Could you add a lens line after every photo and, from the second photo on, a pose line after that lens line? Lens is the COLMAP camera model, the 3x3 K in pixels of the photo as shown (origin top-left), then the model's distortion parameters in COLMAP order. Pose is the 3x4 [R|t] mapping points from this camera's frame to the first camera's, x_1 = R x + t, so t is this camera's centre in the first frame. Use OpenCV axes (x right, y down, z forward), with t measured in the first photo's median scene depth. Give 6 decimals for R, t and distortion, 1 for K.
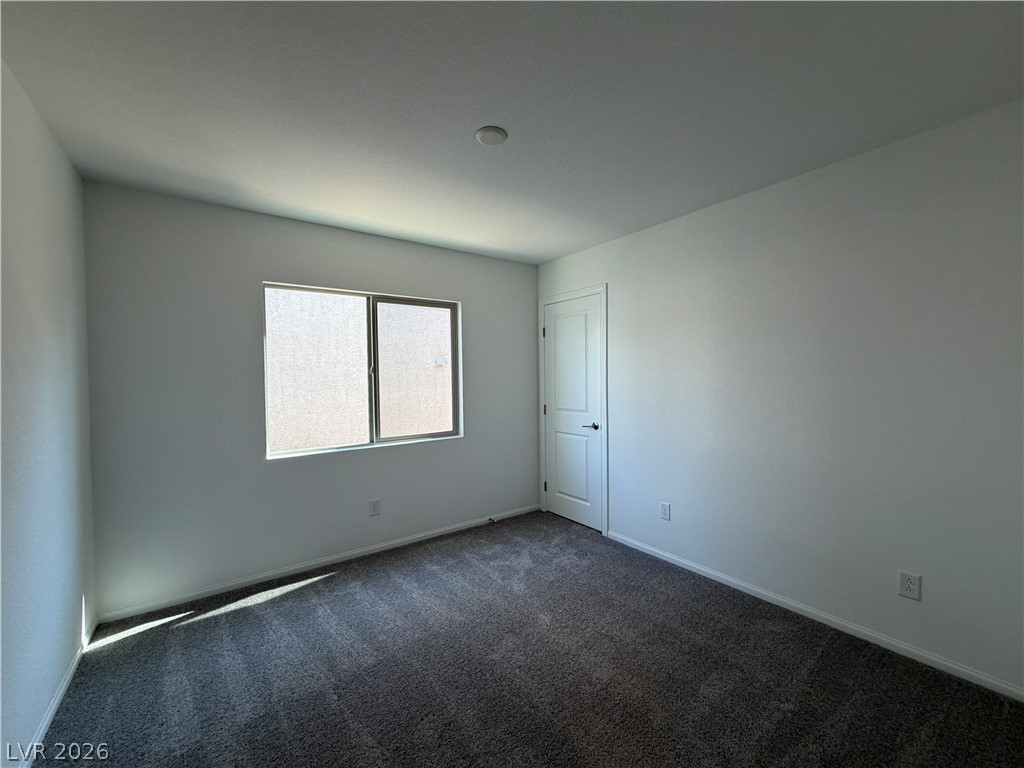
lens RADIAL K [[410.2, 0, 513.3], [0, 410.2, 381.2], [0, 0, 1]] dist [-0.003852, -0.000401]
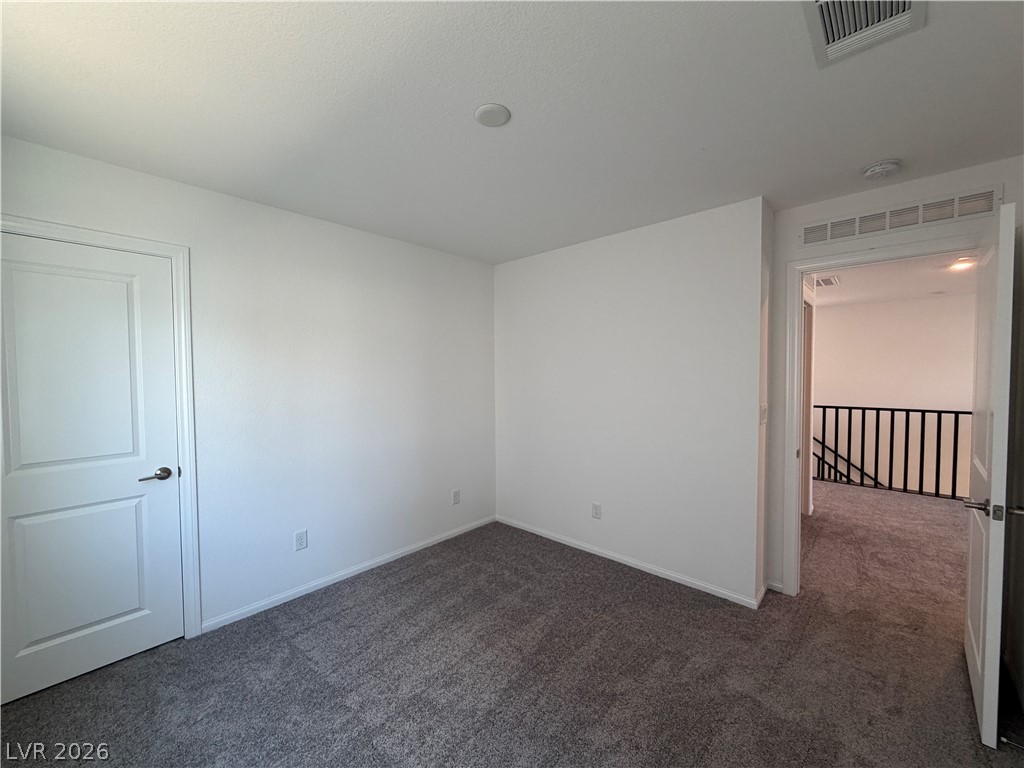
lens RADIAL K [[410.2, 0, 512.9], [0, 410.2, 385.6], [0, 0, 1]] dist [-0.003852, -0.000401]
pose [[-0.177469, -0.025660, 0.983792, -0.475394], [0.029901, 0.999058, 0.031452, -0.023358], [-0.983672, 0.034998, -0.176534, 0.583100]]
